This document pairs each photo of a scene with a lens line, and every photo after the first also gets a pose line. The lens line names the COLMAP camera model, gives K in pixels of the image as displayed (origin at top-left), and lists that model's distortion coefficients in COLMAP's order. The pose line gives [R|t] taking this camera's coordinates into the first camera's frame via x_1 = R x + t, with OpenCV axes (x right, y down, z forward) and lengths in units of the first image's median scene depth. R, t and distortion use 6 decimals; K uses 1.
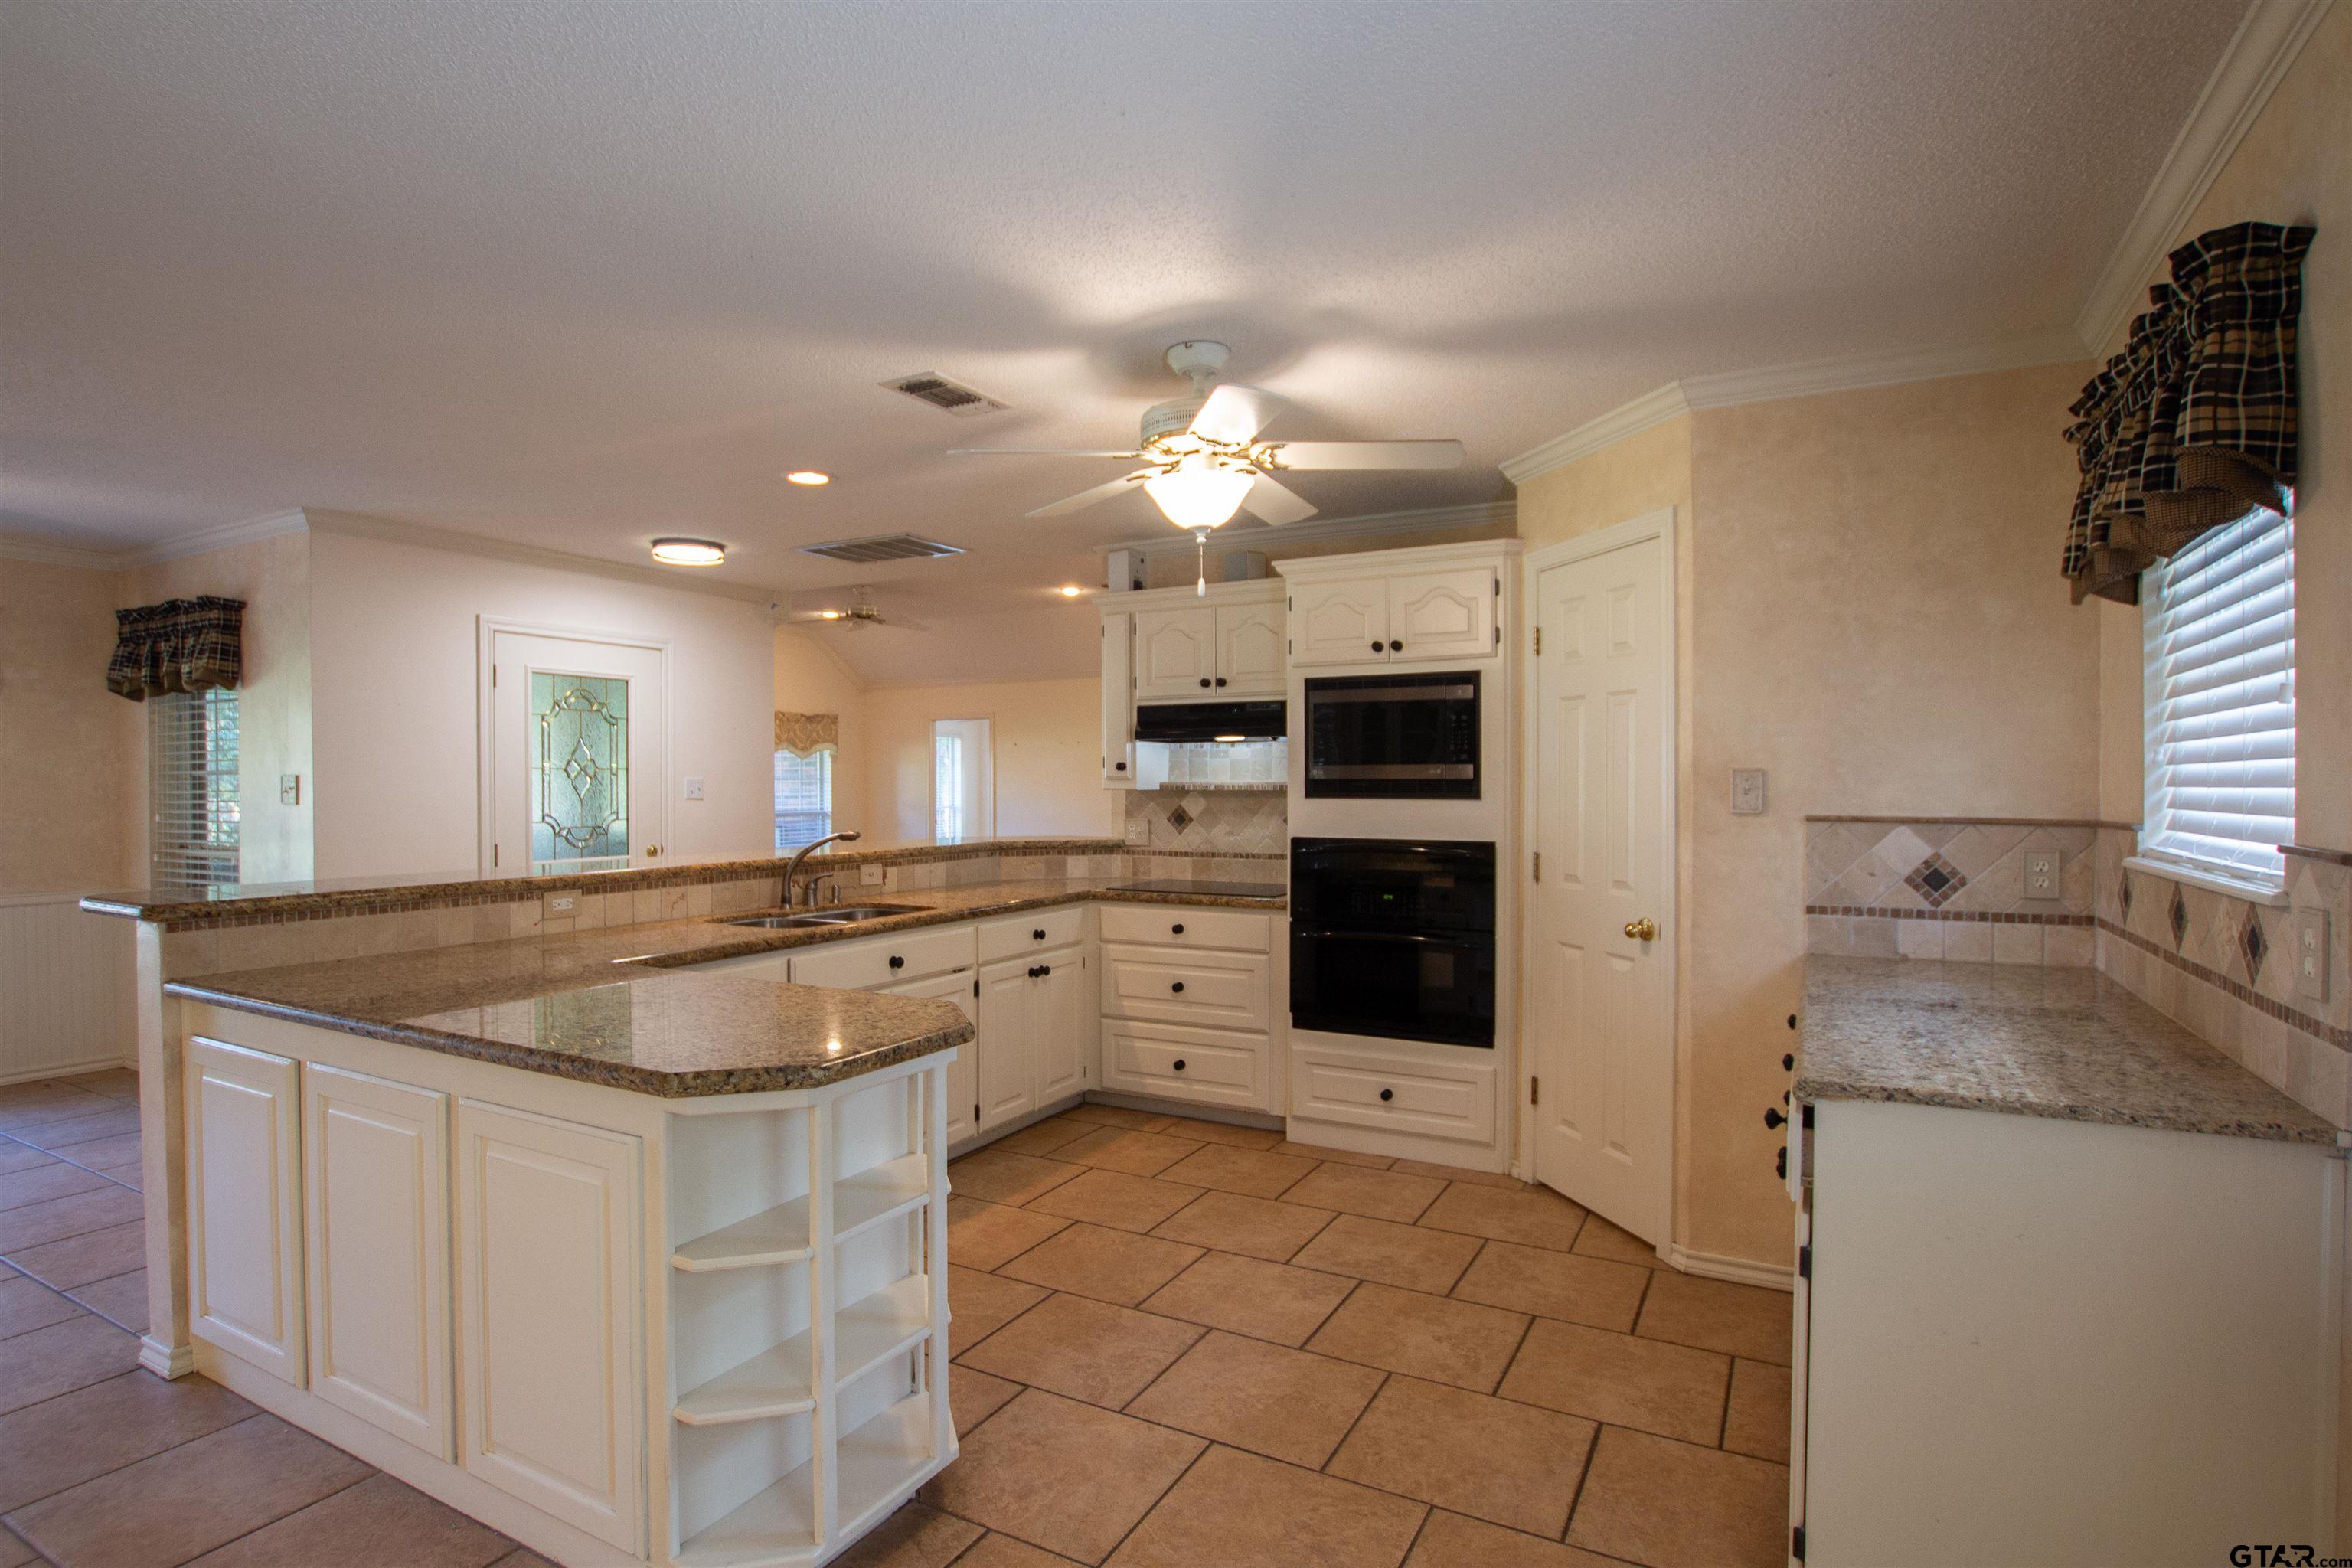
lens RADIAL K [[1205.2, 0, 1176.0], [0, 1205.2, 784.0], [0, 0, 1]] dist [-0.039342, 0.000153]
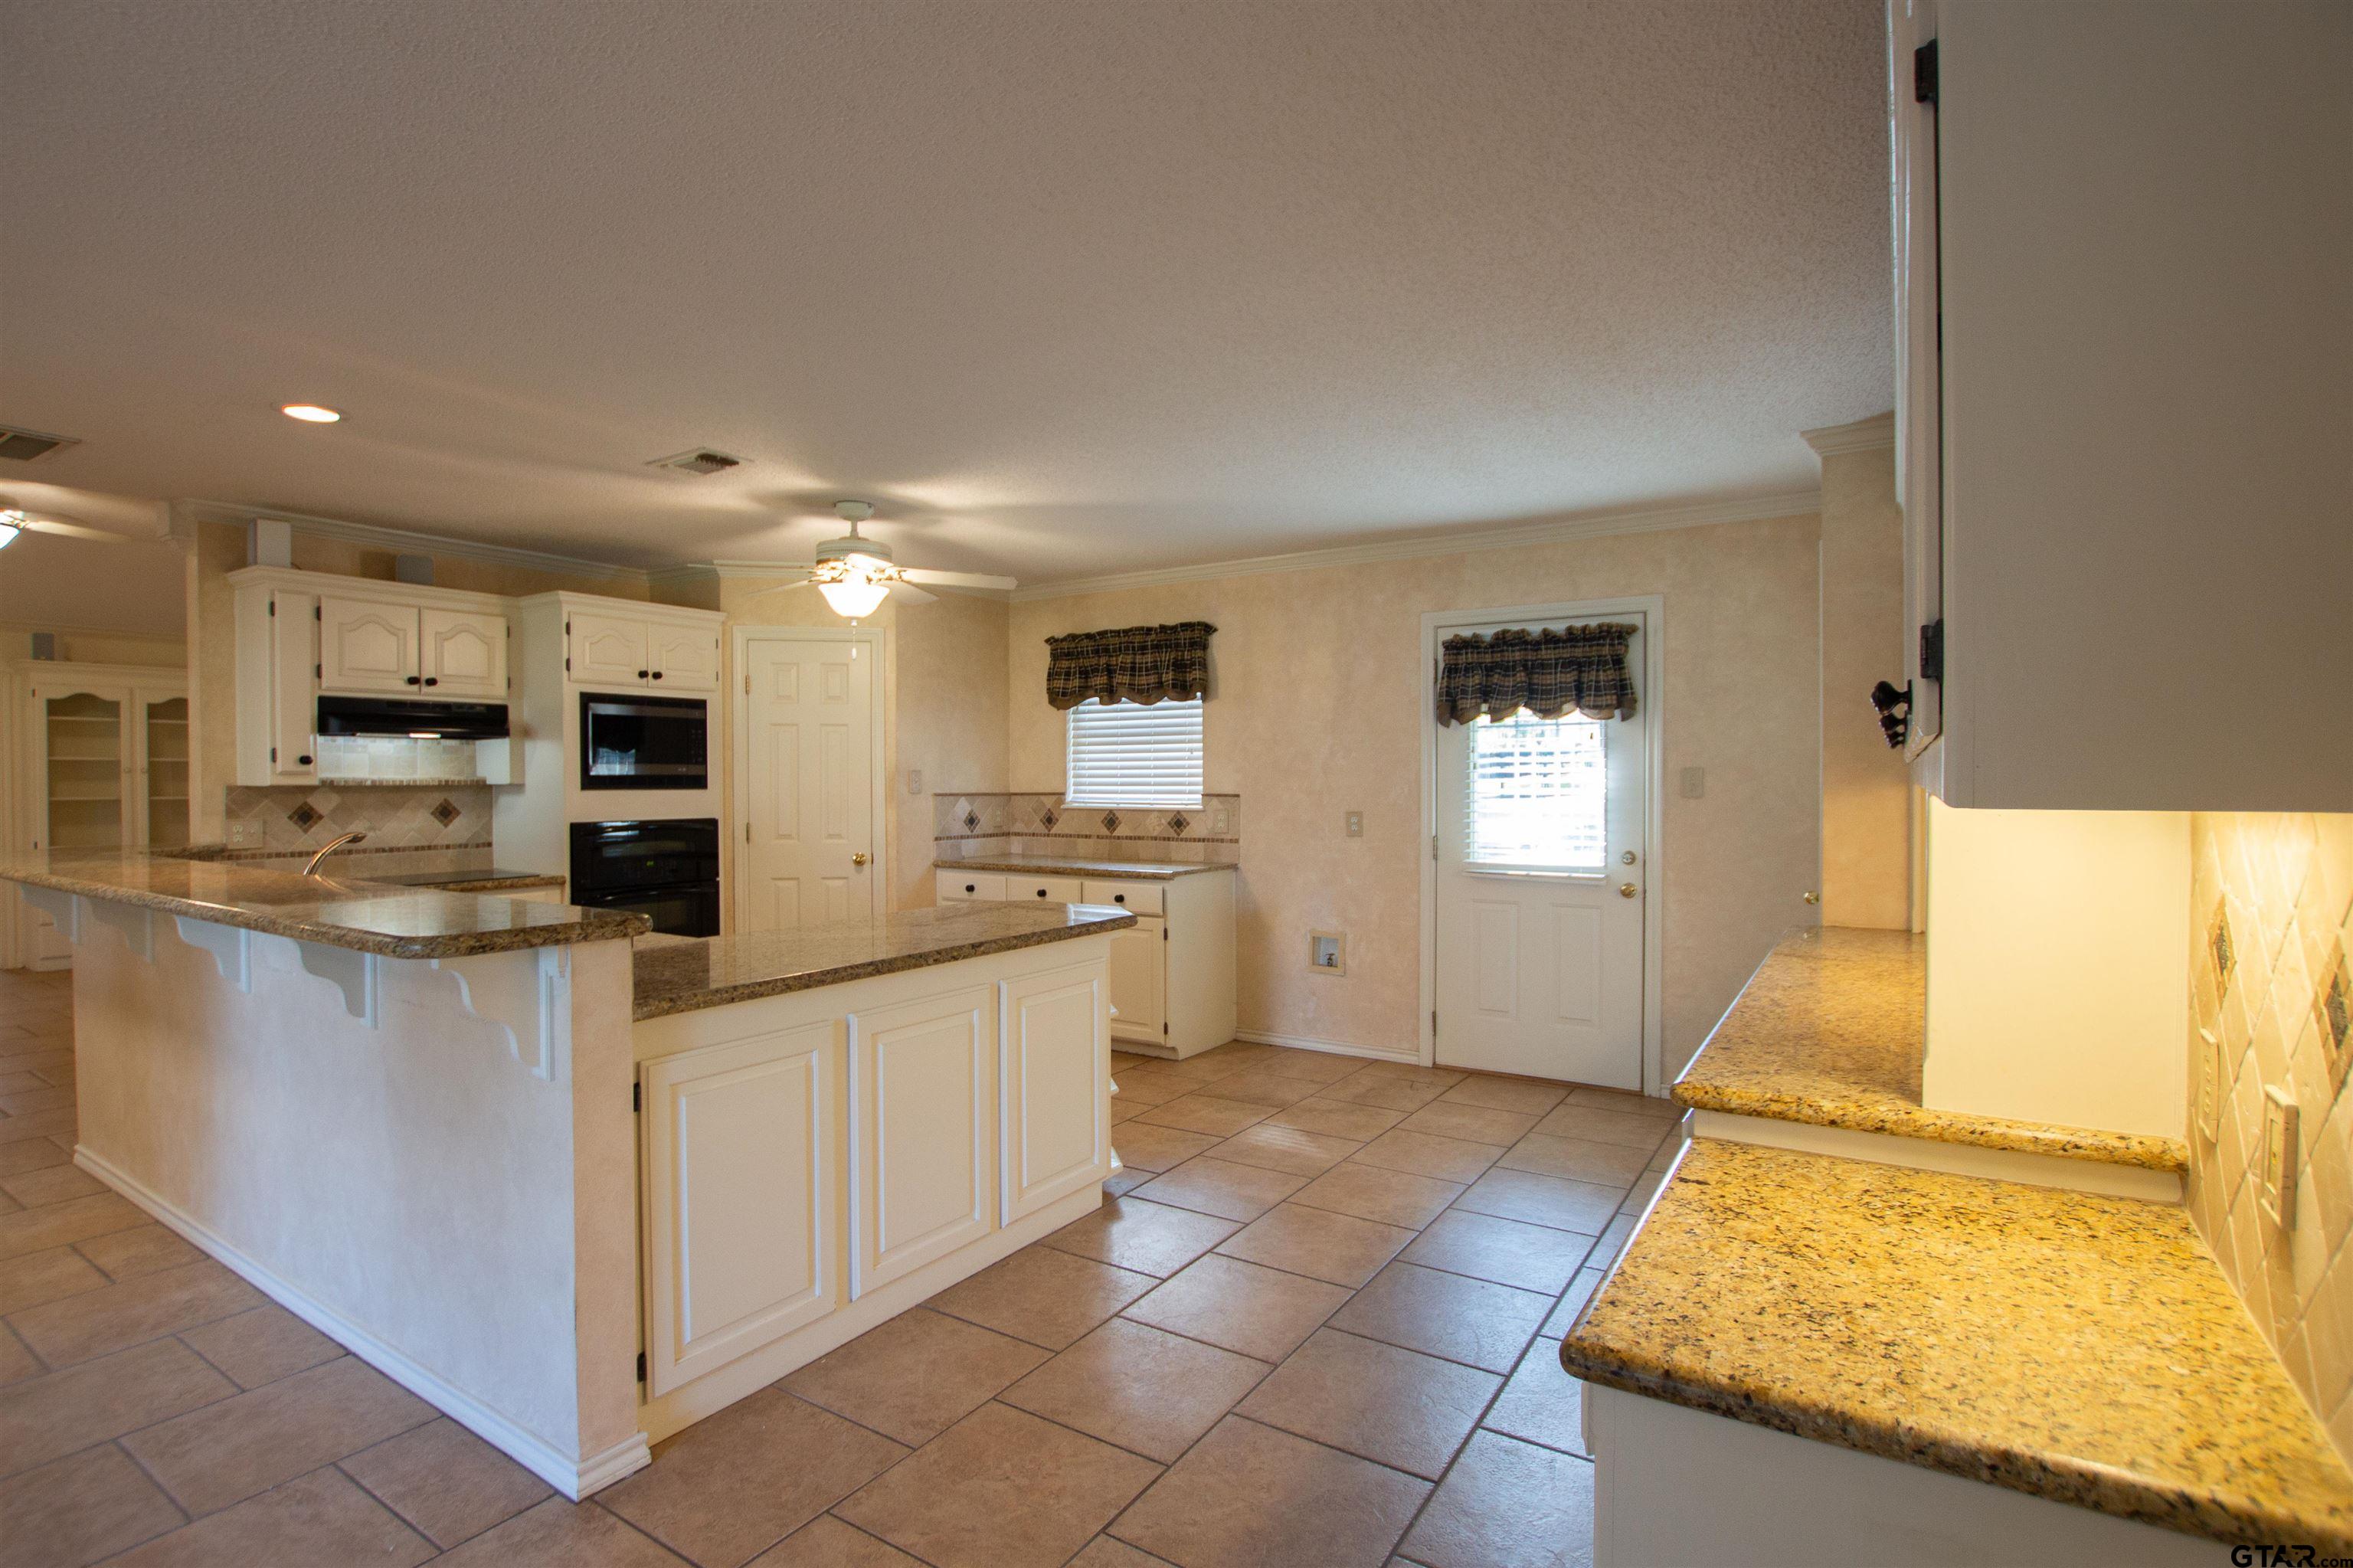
lens RADIAL K [[1122.4, 0, 1176.5], [0, 1122.4, 784.0], [0, 0, 1]] dist [-0.041439, 0.009243]
pose [[0.073141, -0.004908, 0.997310, -1.075618], [0.003754, 0.999982, 0.004646, 0.002850], [-0.997315, 0.003404, 0.073159, 0.351019]]
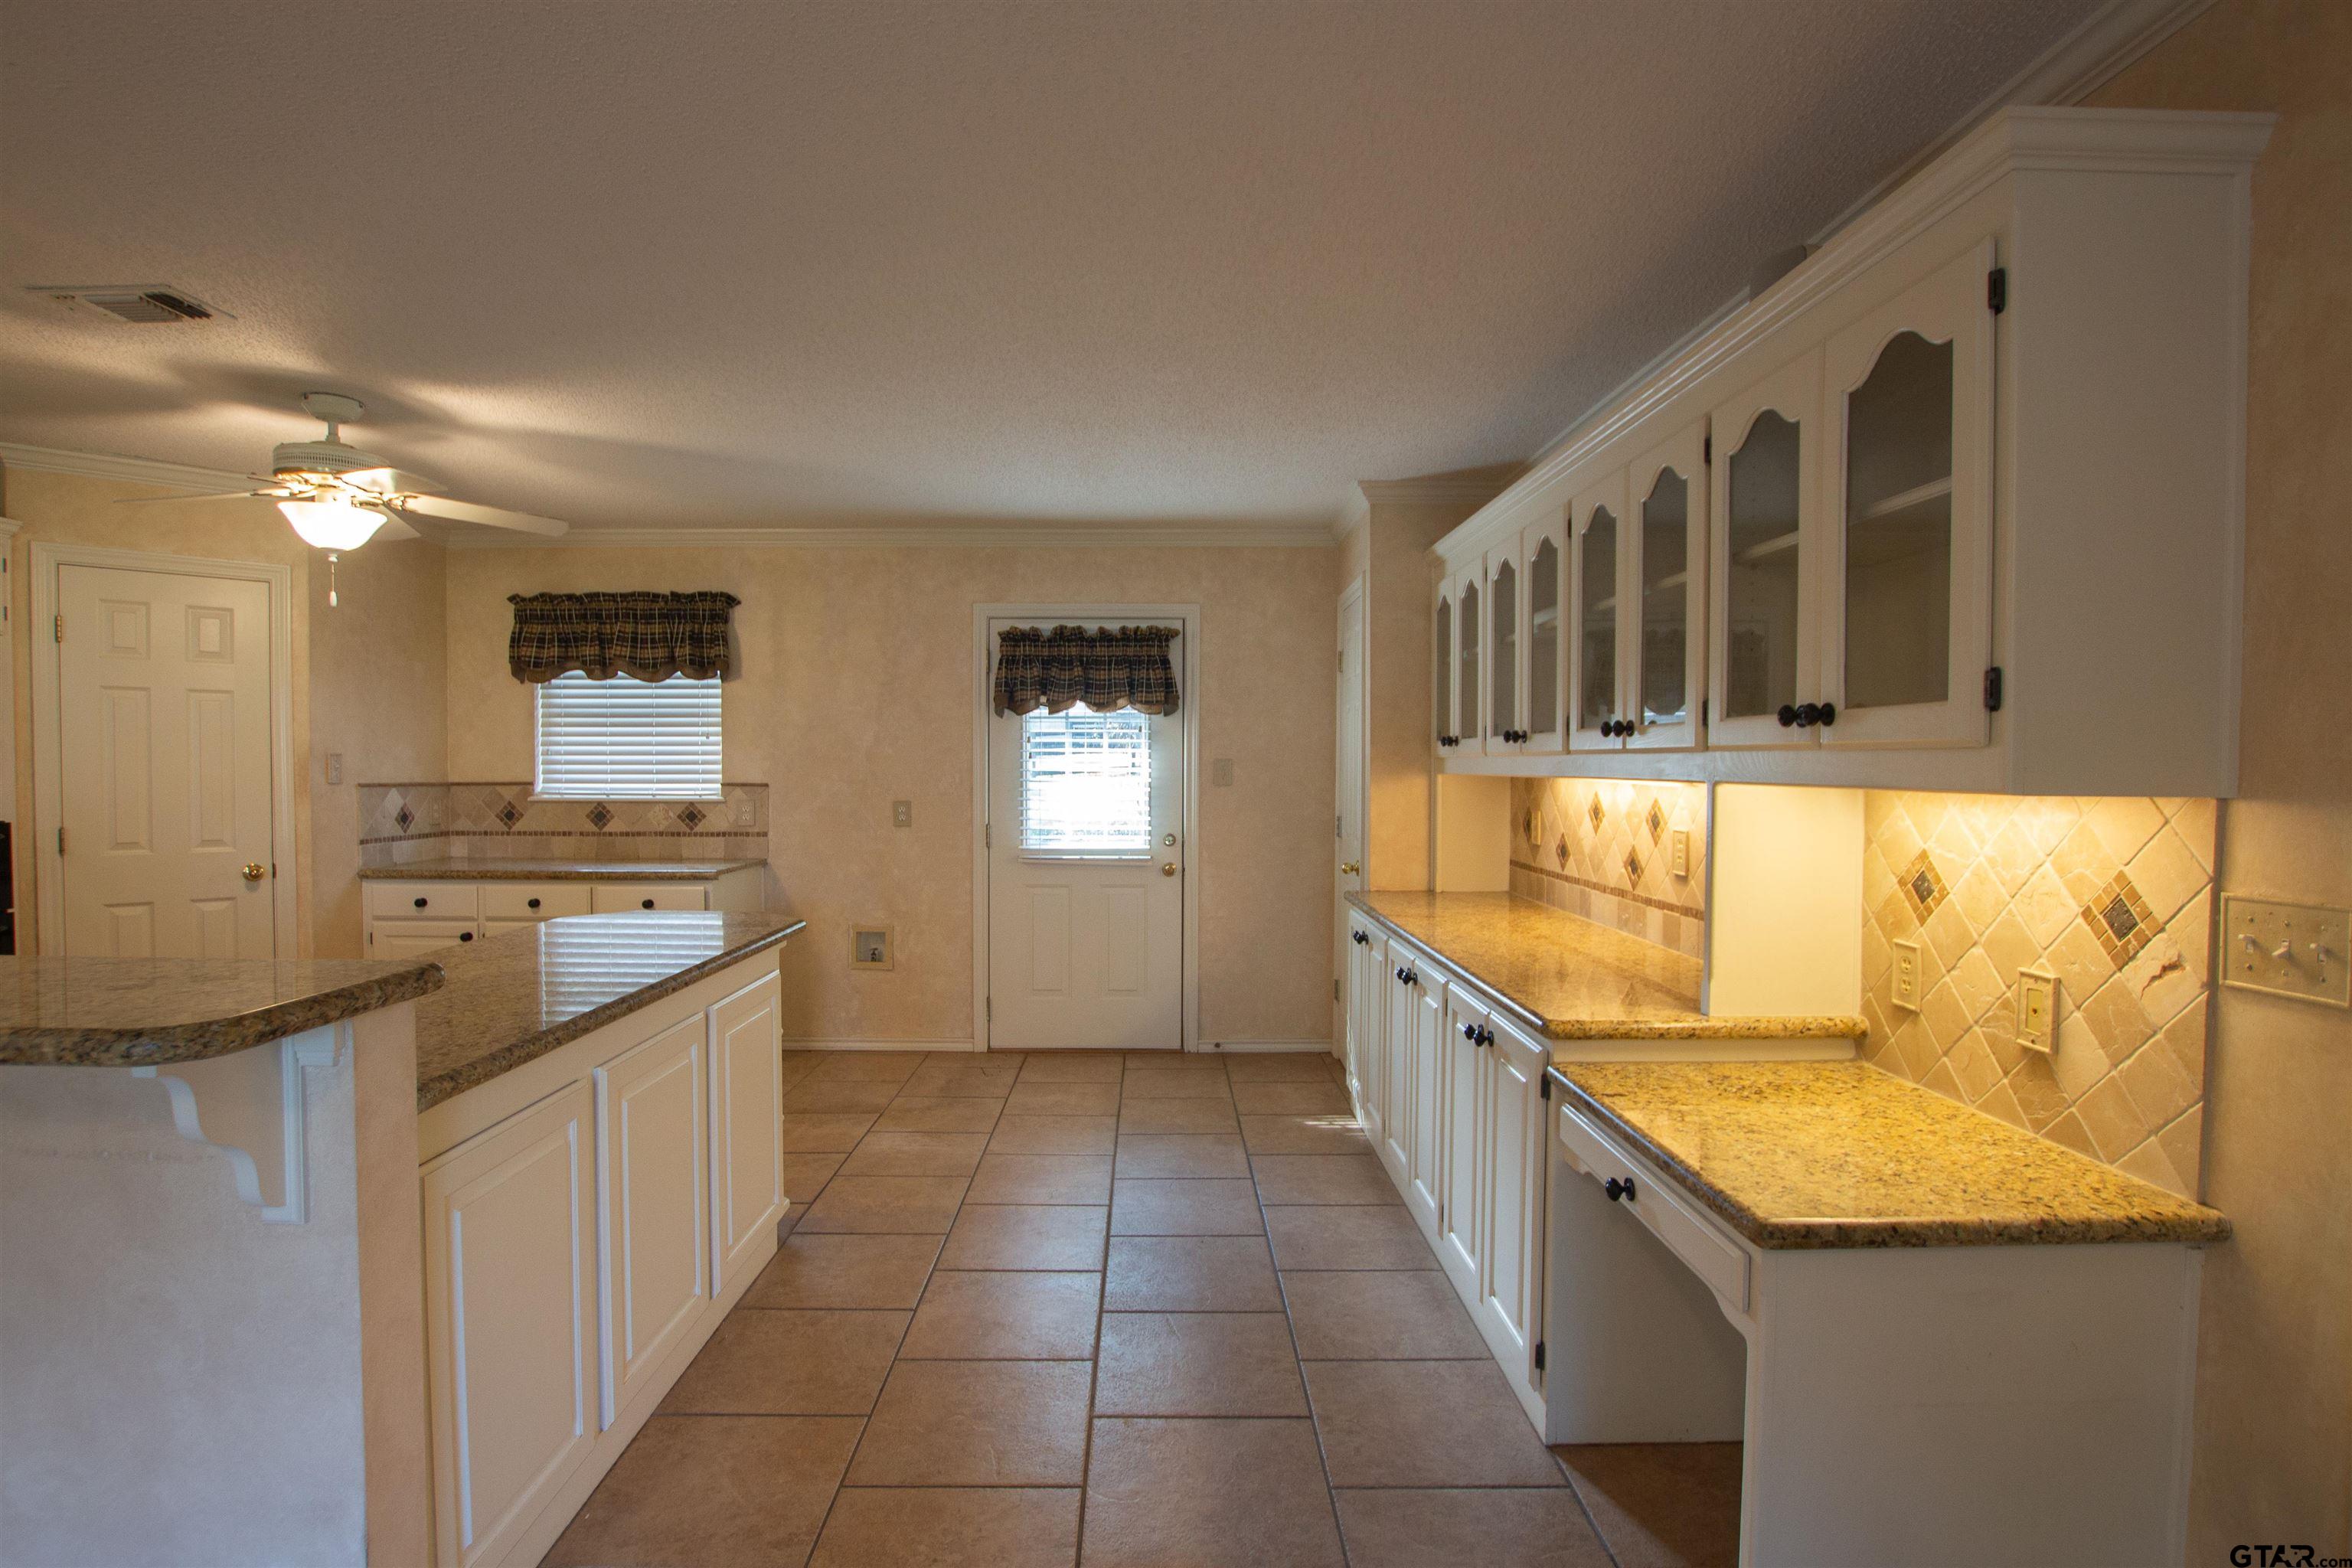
lens RADIAL K [[1118.2, 0, 1148.4], [0, 1118.2, 784.8], [0, 0, 1]] dist [-0.037954, 0.008893]
pose [[-0.475219, -0.016125, 0.879720, -1.002988], [-0.001639, 0.999847, 0.017441, 0.000878], [-0.879866, 0.006847, -0.475172, 0.608049]]
